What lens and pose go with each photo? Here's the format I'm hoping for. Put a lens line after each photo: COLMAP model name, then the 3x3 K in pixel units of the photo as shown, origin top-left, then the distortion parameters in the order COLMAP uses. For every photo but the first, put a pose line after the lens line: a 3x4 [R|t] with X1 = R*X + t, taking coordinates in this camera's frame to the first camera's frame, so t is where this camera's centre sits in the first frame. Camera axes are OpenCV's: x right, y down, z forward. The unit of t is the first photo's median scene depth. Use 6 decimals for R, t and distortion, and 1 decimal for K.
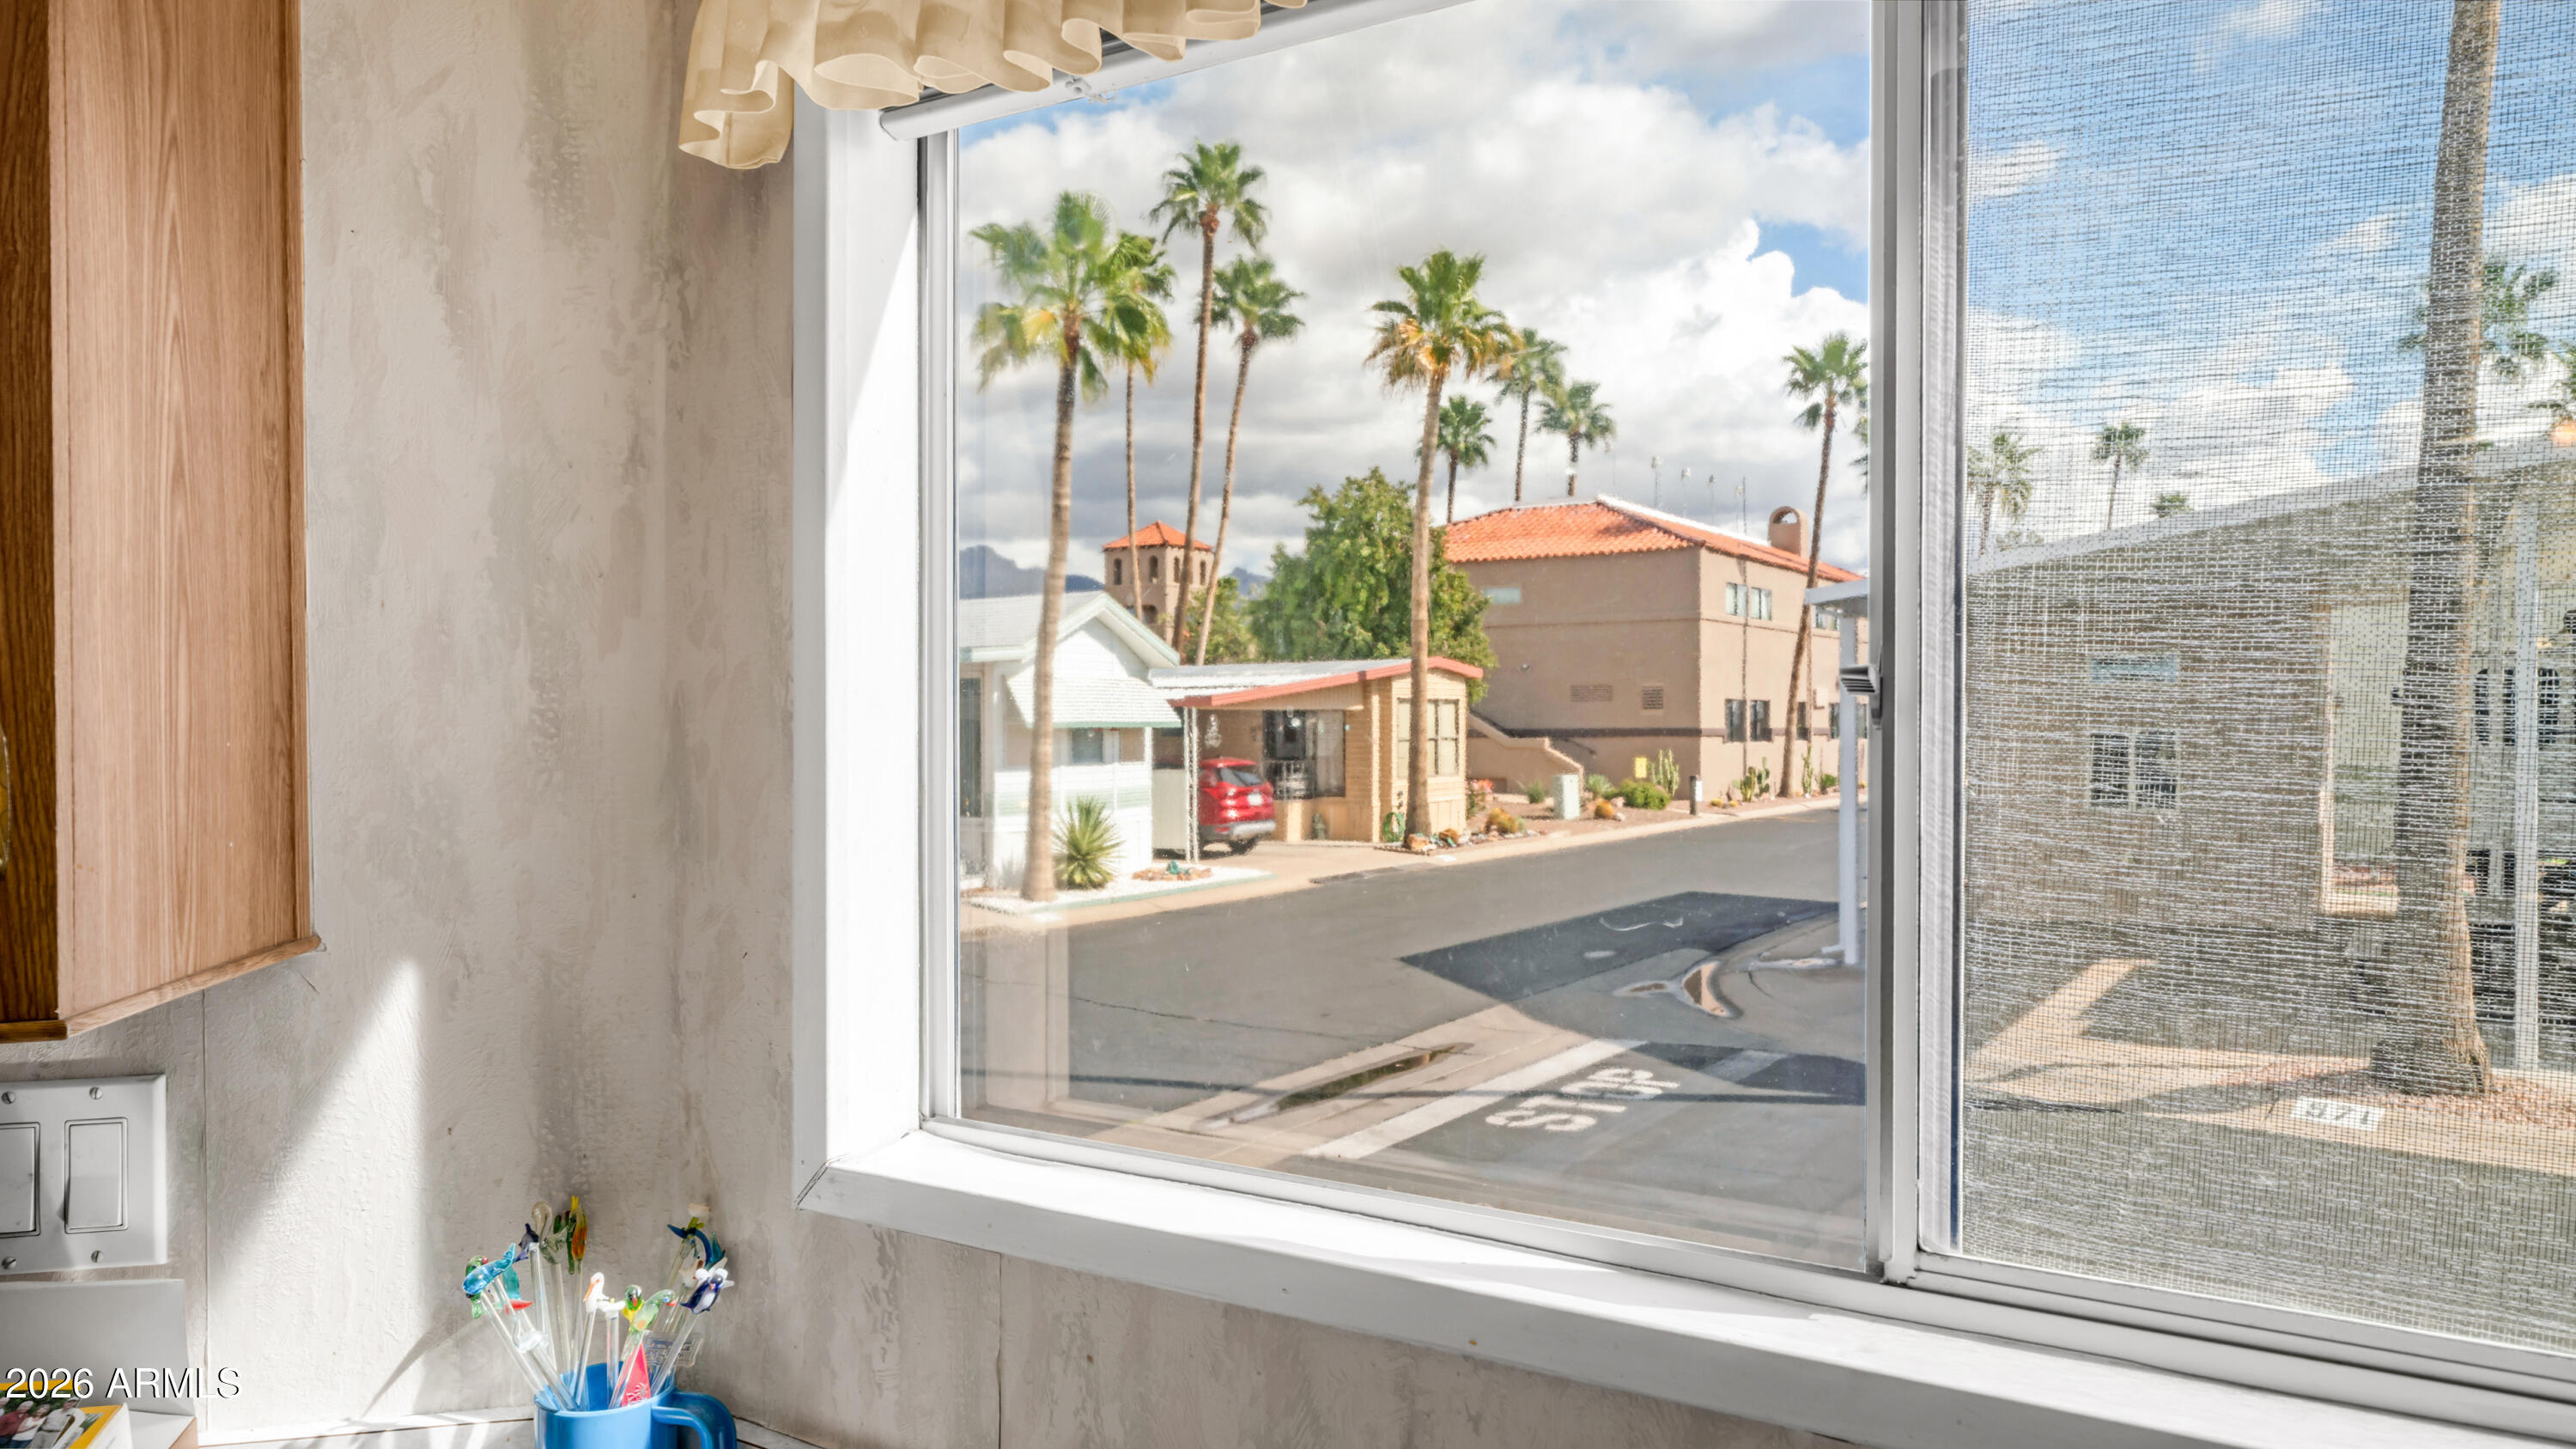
lens RADIAL K [[1746.5, 0, 1266.6], [0, 1746.5, 711.8], [0, 0, 1]] dist [0.008782, 0.002474]
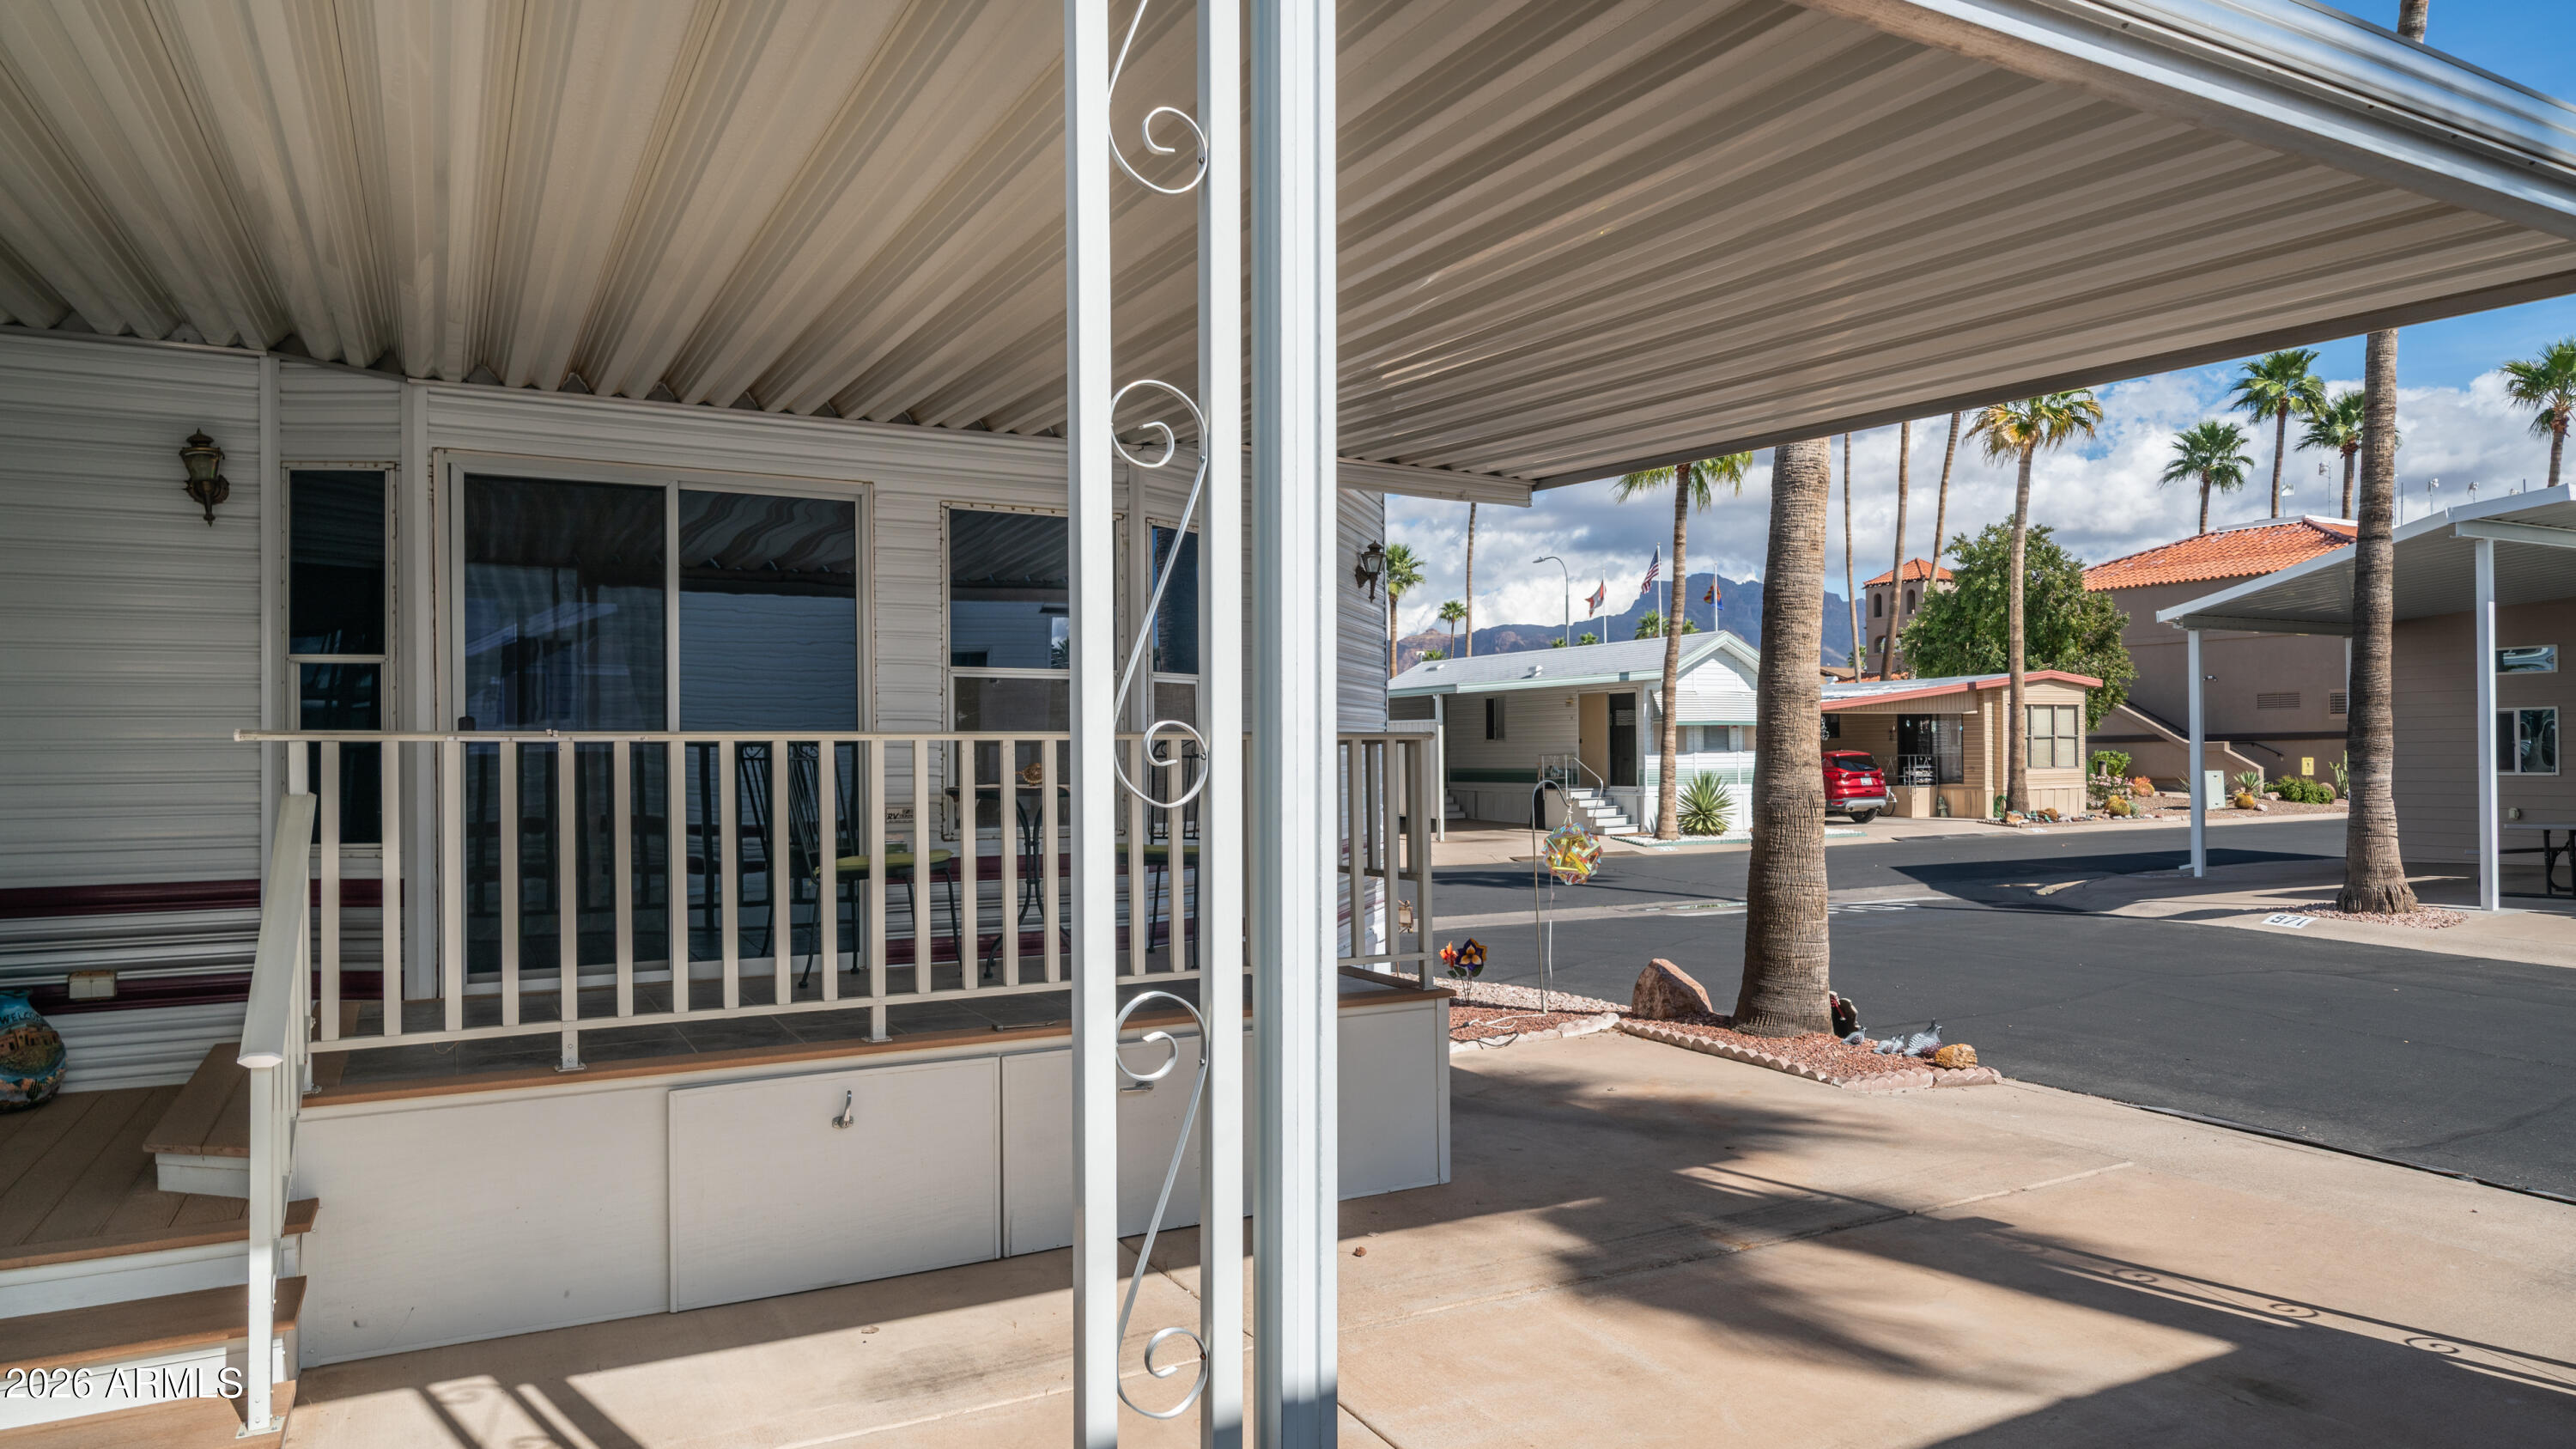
lens RADIAL K [[1546.2, 0, 1273.8], [0, 1546.2, 741.4], [0, 0, 1]] dist [0.011780, -0.002584]
pose [[0.883093, -0.008896, -0.469113, 0.128887], [0.009933, 0.999951, -0.000264, 0.013437], [0.469092, -0.004426, 0.883138, -0.219671]]
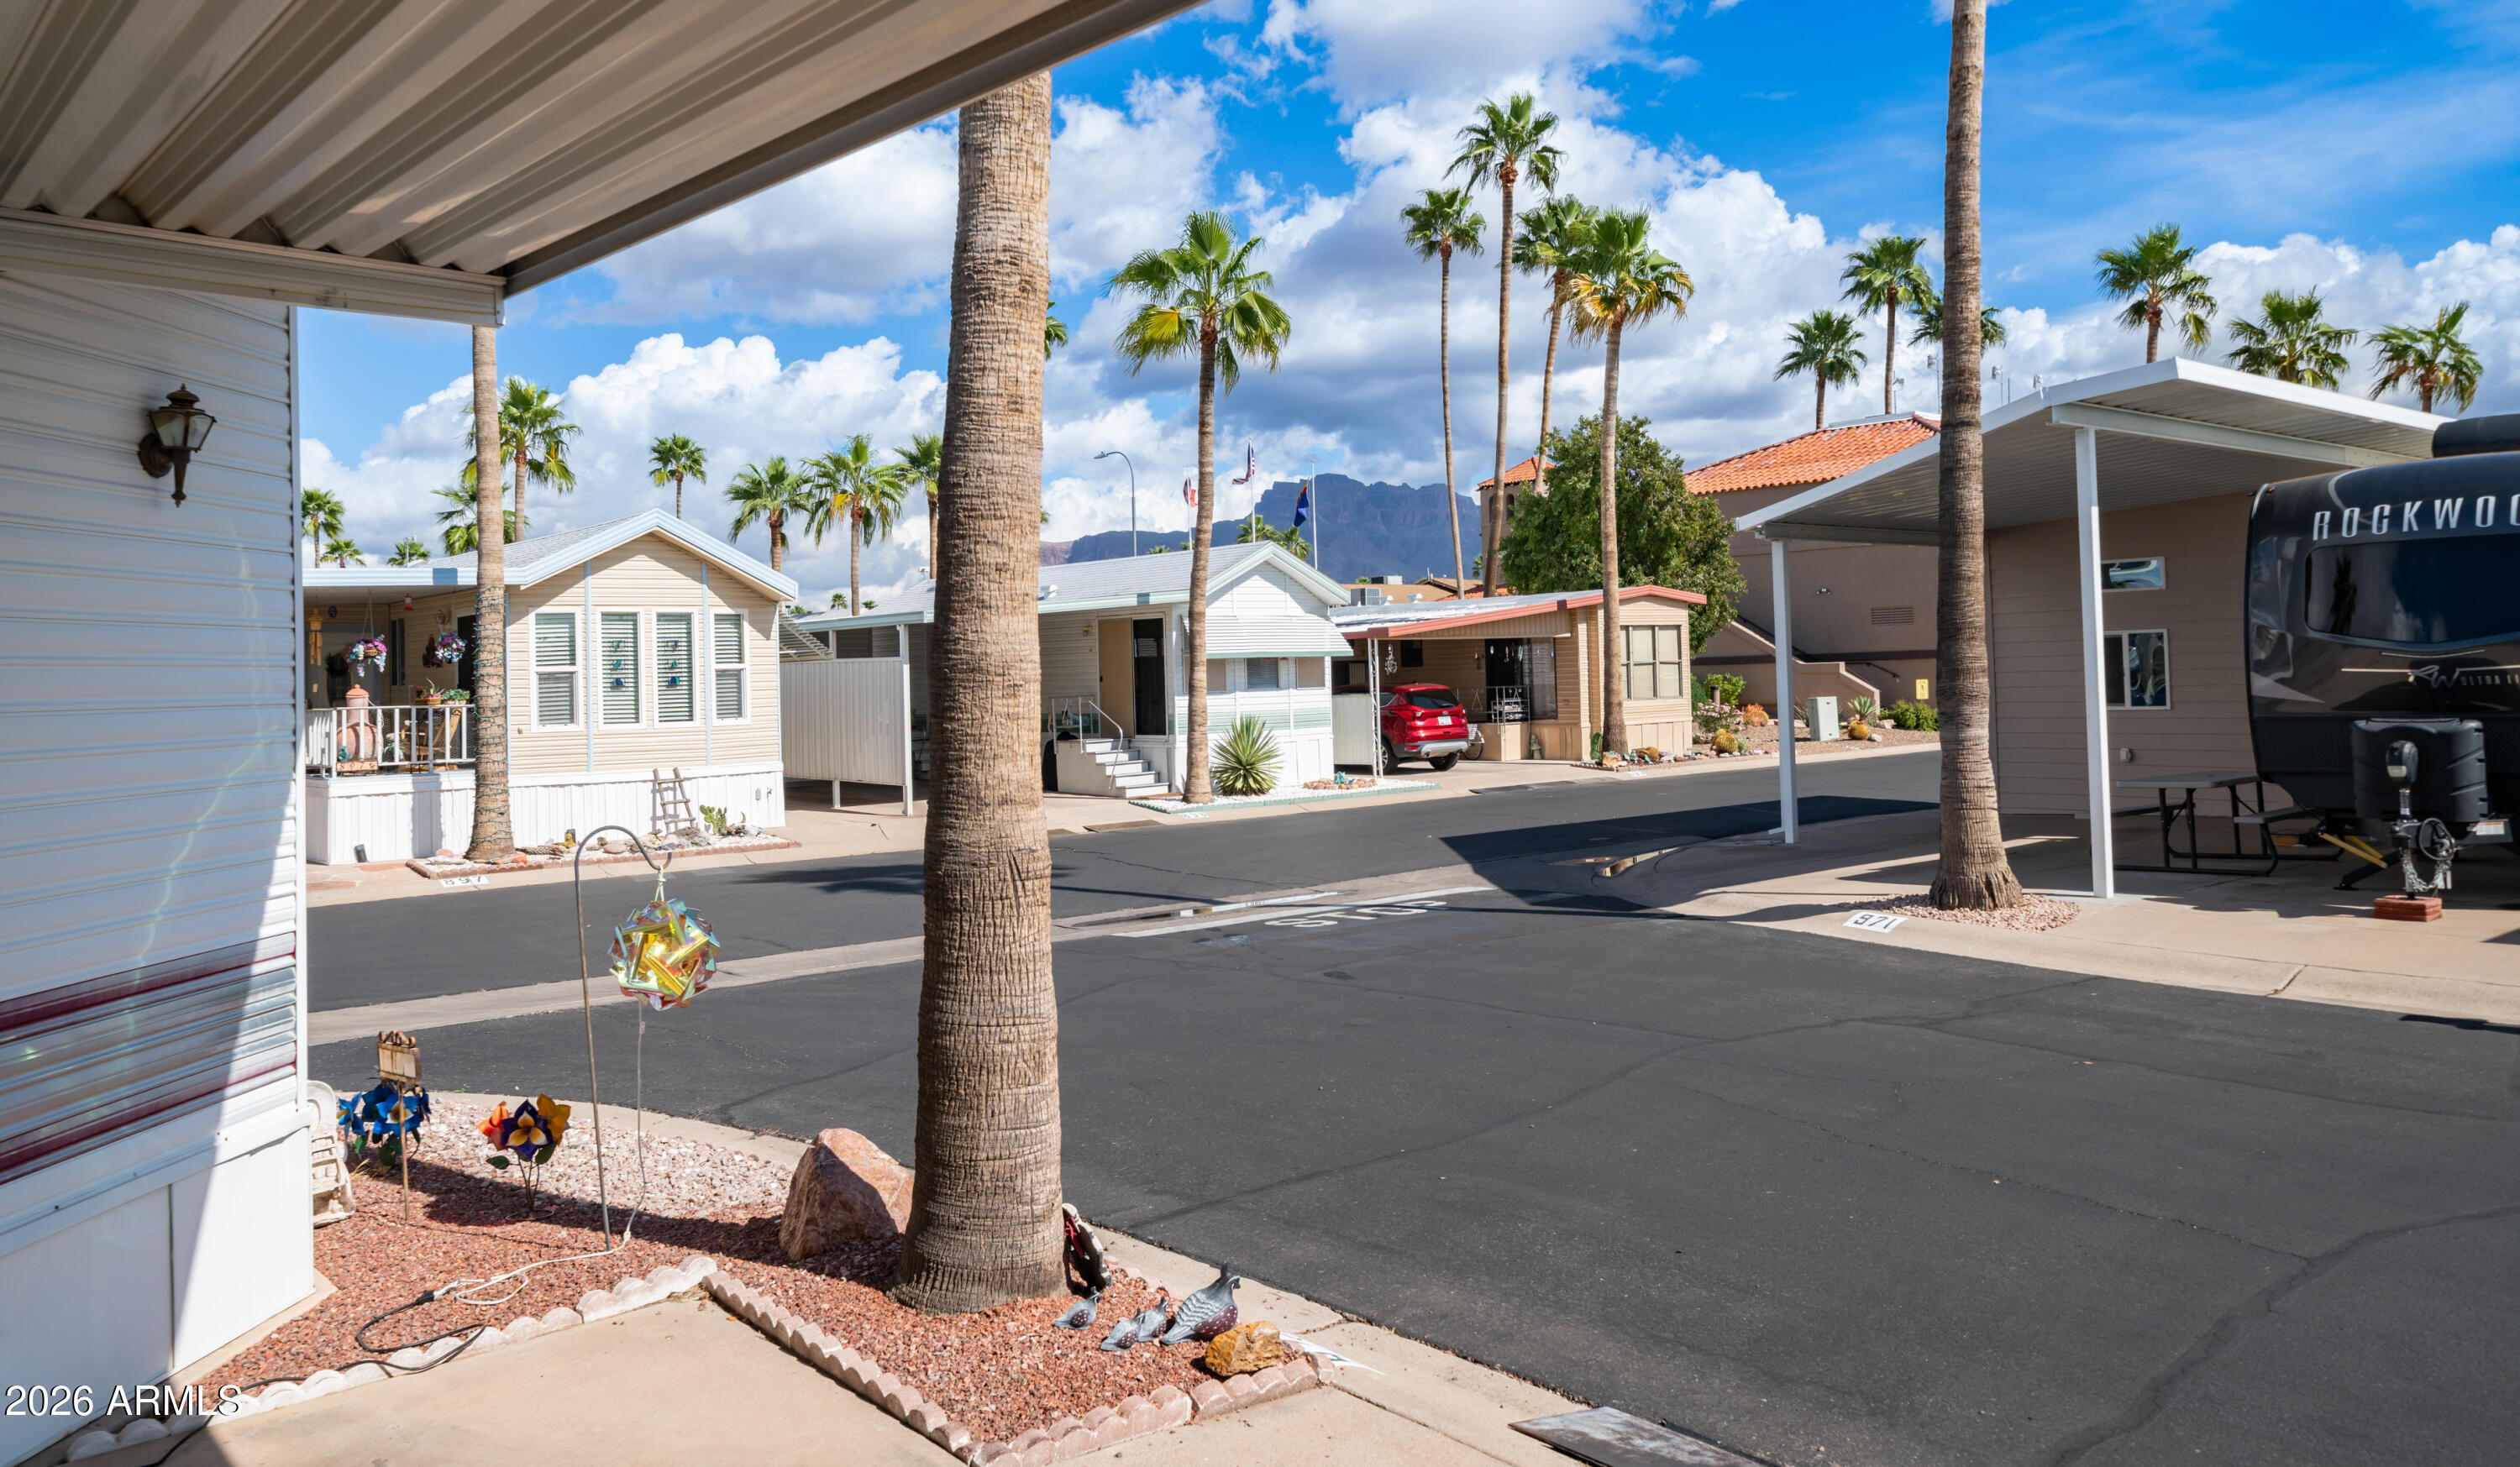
lens RADIAL K [[1796.0, 0, 1195.7], [0, 1796.0, 620.3], [0, 0, 1]] dist [0.003680, 0.002190]
pose [[0.957833, -0.031932, -0.285545, 0.147154], [0.026644, 0.999394, -0.022385, 0.006794], [0.286087, 0.013833, 0.958104, -0.119055]]
